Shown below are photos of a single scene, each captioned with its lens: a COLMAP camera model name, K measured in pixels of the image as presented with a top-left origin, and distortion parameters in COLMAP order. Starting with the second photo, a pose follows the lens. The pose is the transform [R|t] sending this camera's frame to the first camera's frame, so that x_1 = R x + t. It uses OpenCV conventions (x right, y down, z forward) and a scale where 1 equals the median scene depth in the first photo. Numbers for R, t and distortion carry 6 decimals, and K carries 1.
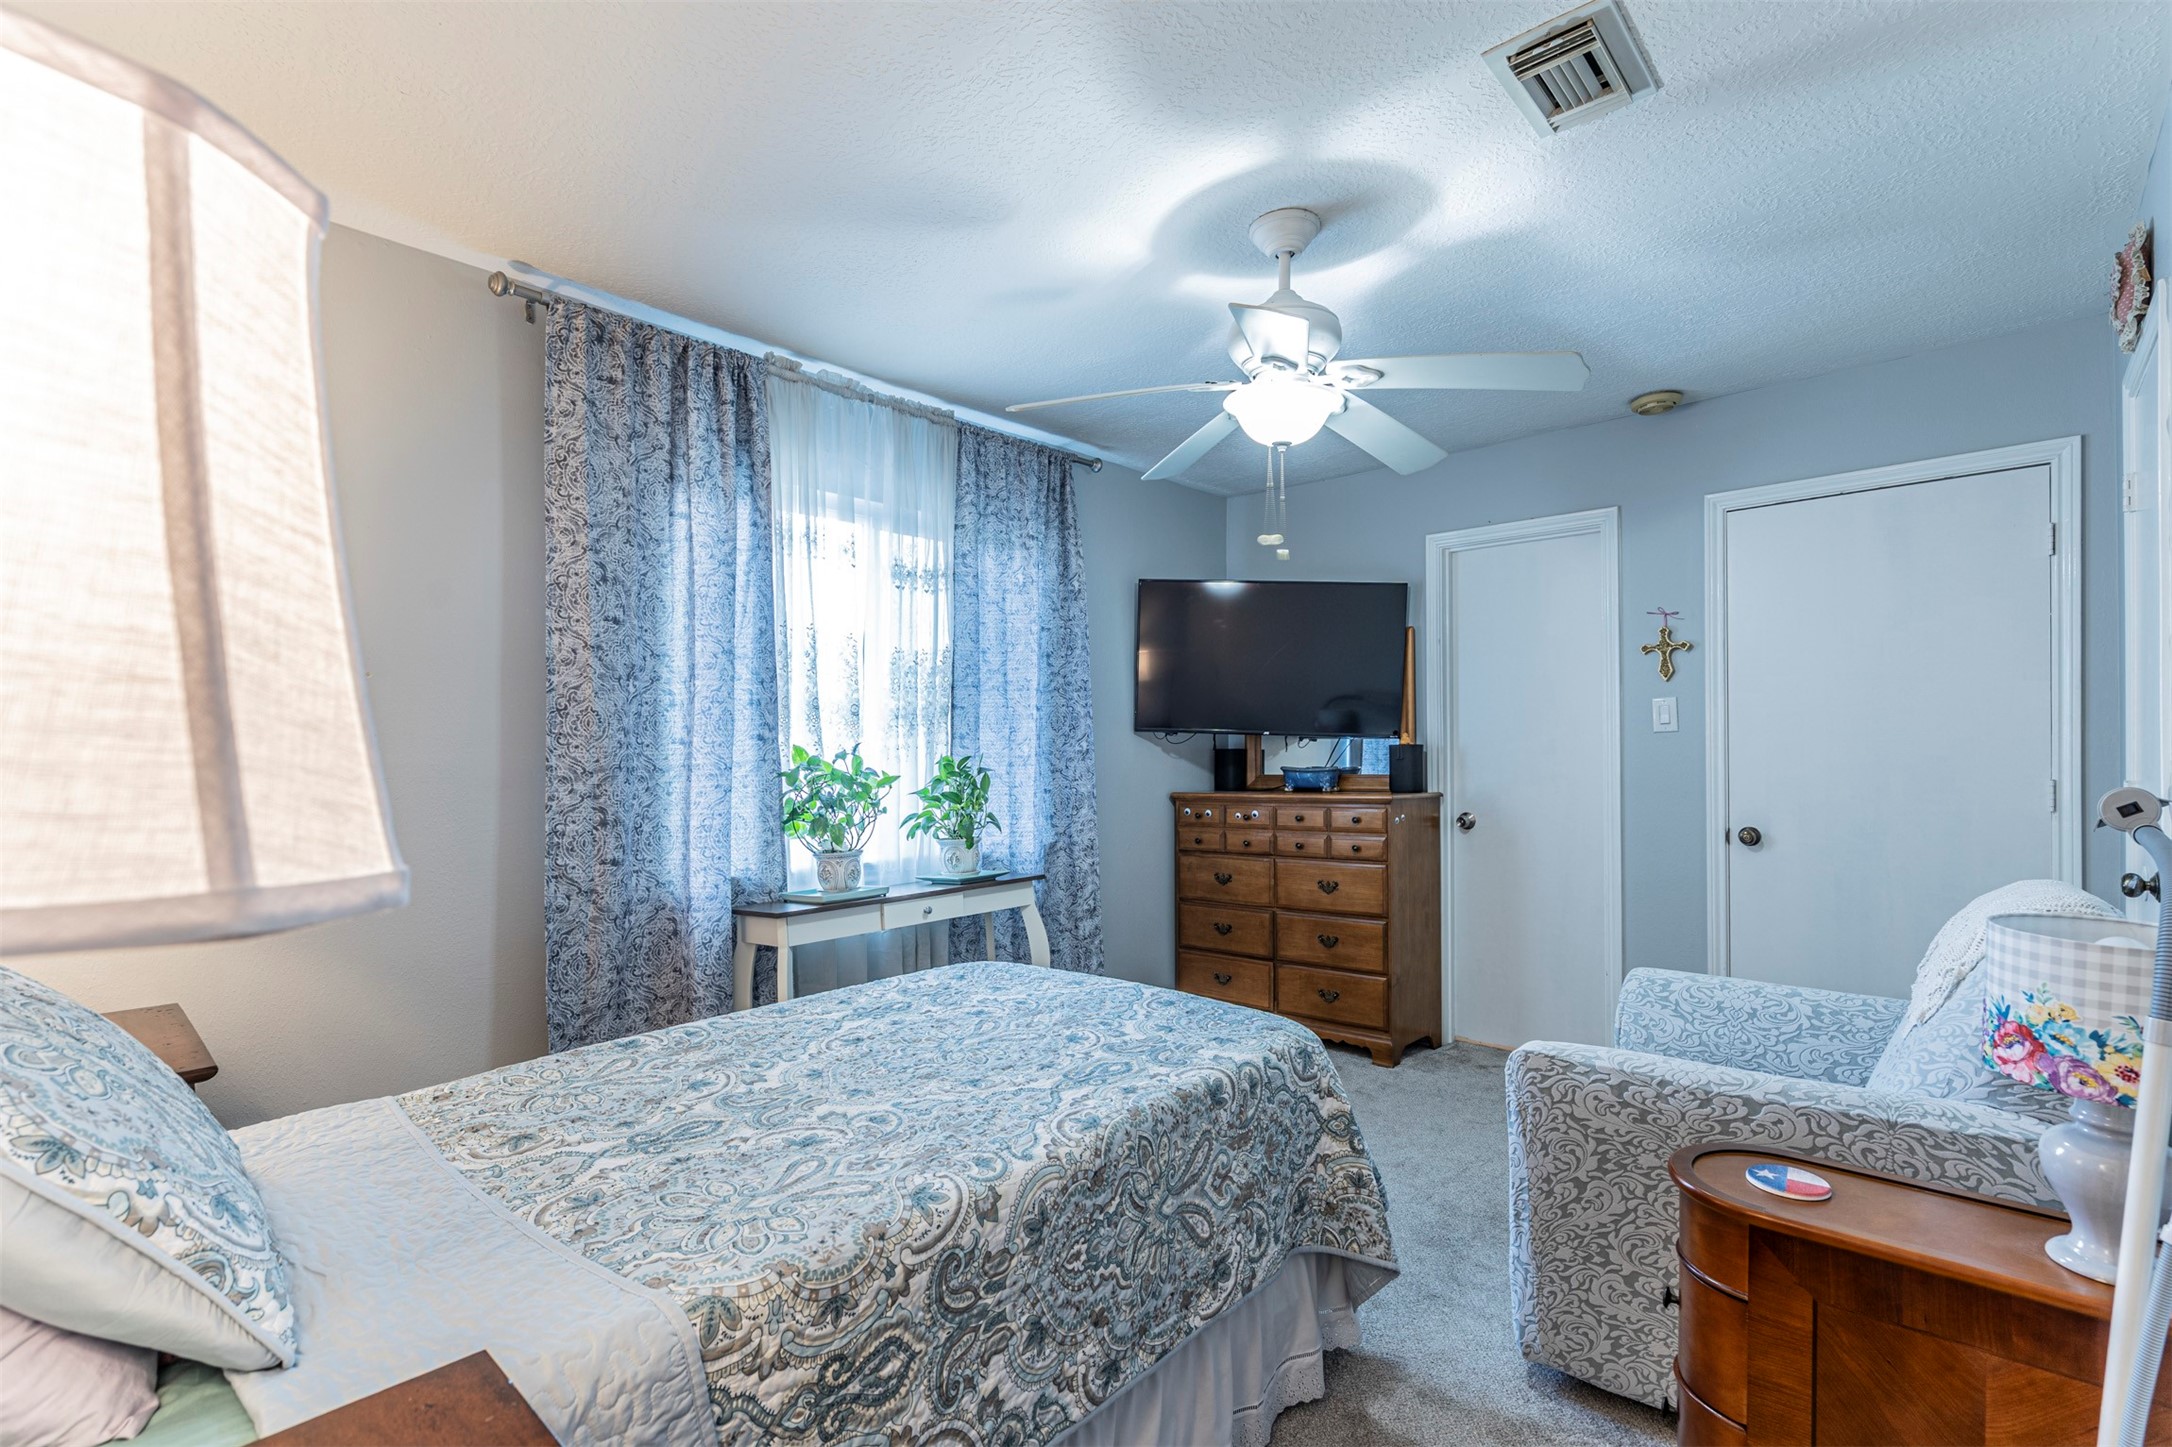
lens RADIAL K [[1025.6, 0, 1091.8], [0, 1025.6, 736.5], [0, 0, 1]] dist [0.019254, 0.000064]
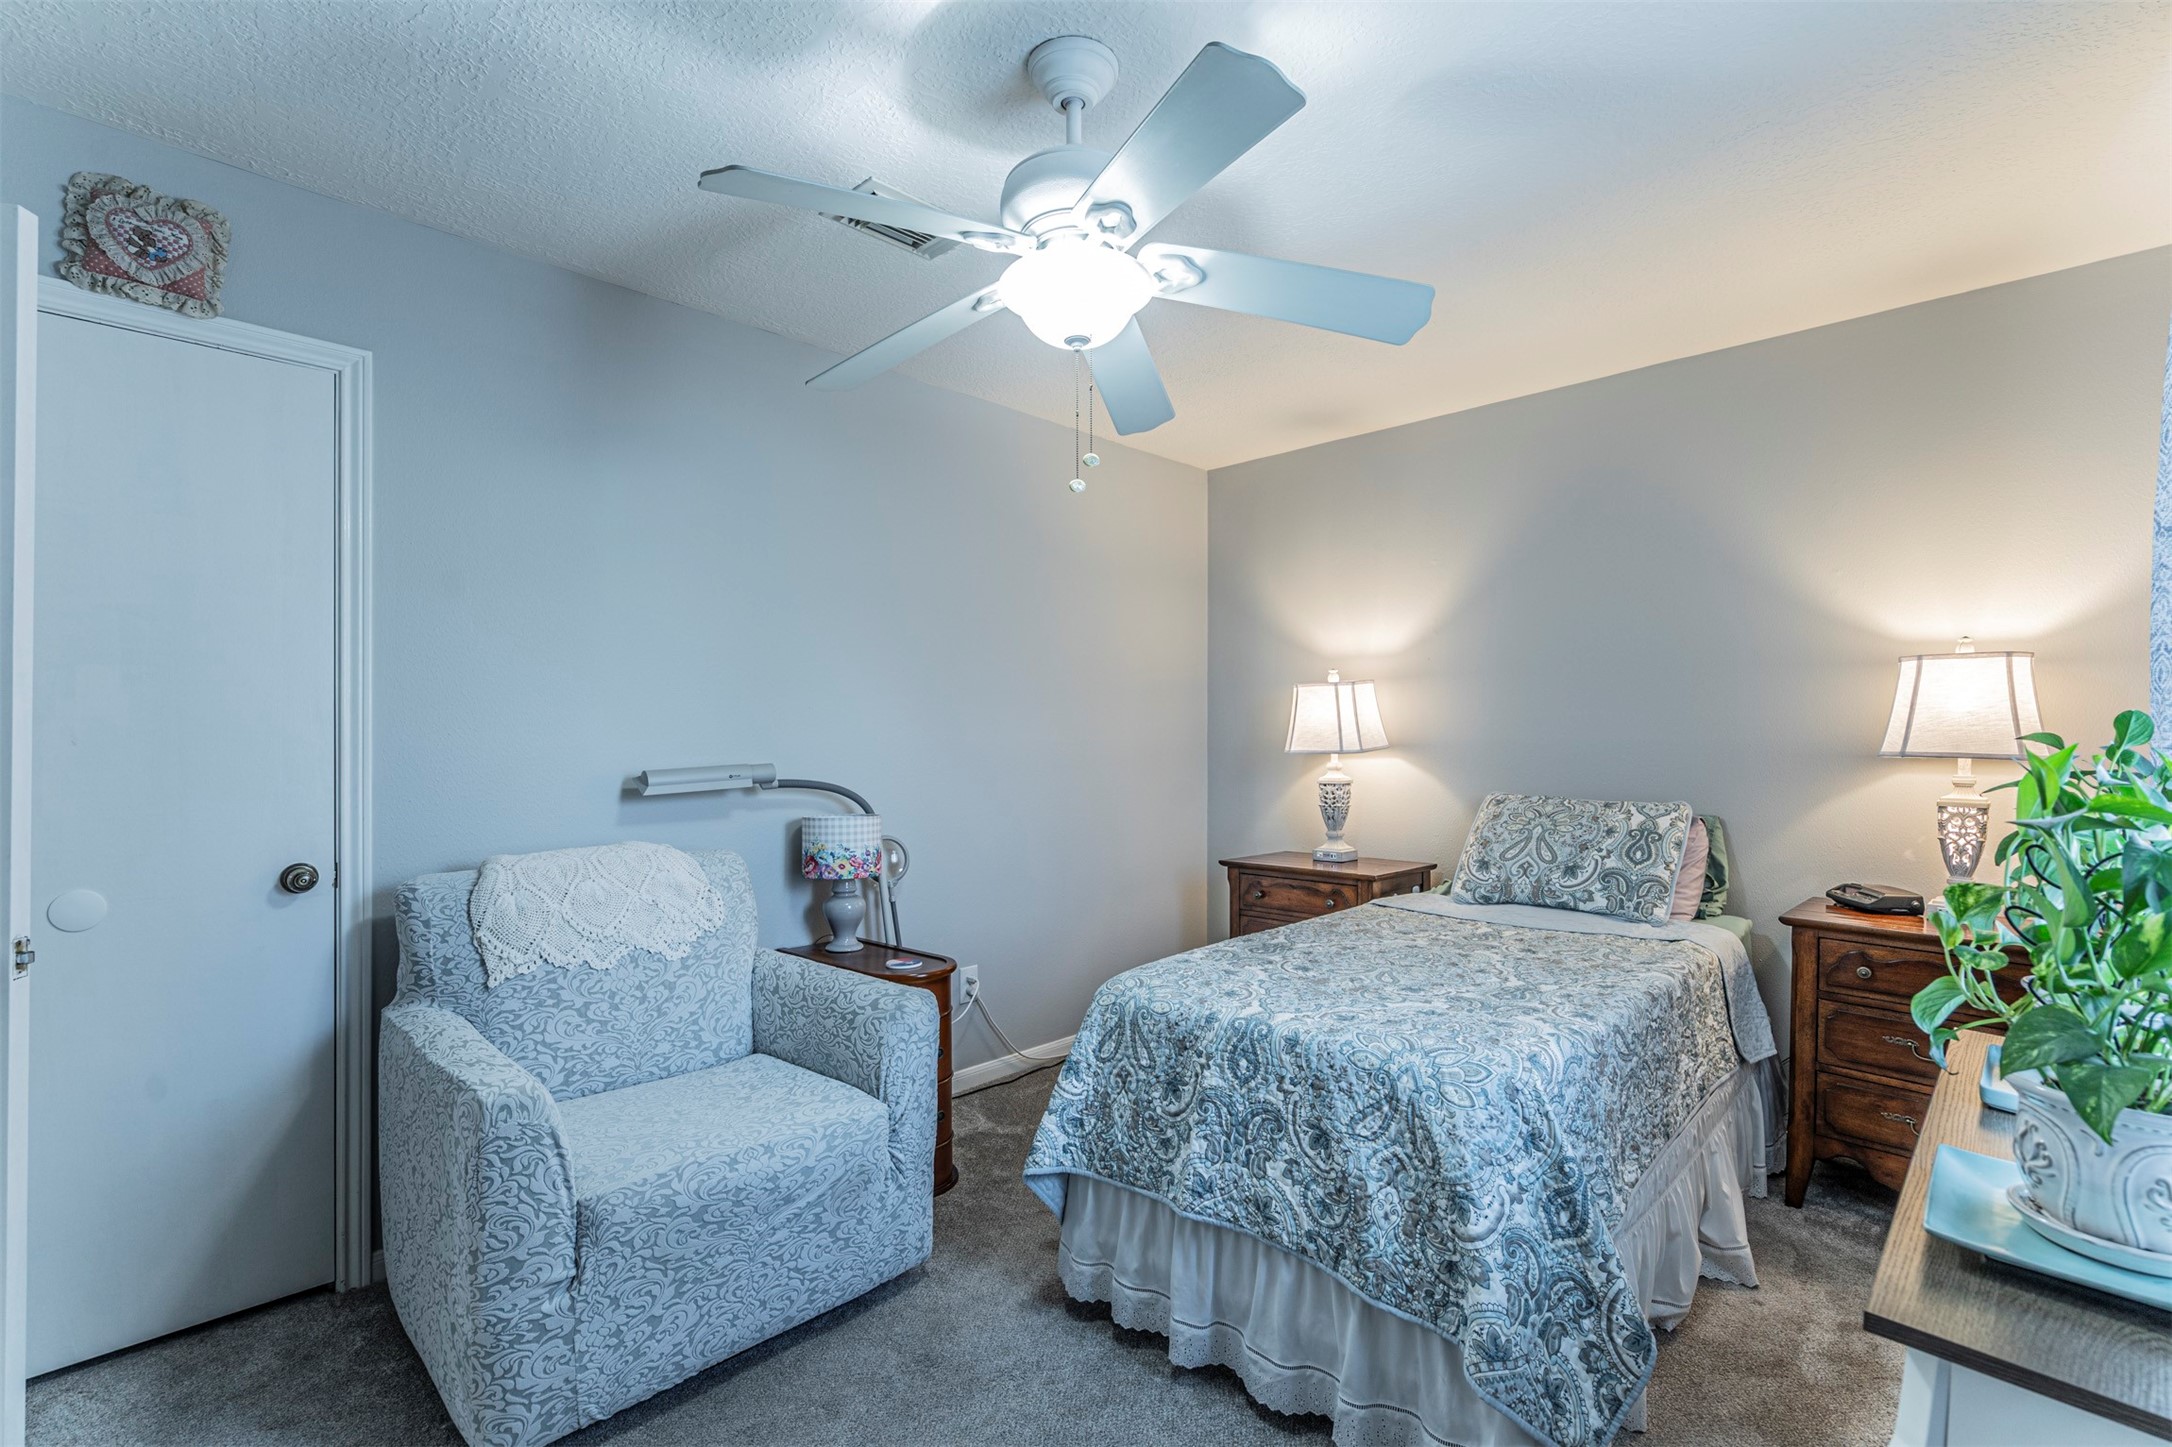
lens RADIAL K [[1025.6, 0, 1091.8], [0, 1025.6, 736.5], [0, 0, 1]] dist [0.019254, 0.000064]
pose [[-0.999740, 0.001265, 0.022786, 0.203205], [0.001187, 0.999993, -0.003443, 0.015657], [-0.022790, -0.003415, -0.999734, 2.182637]]
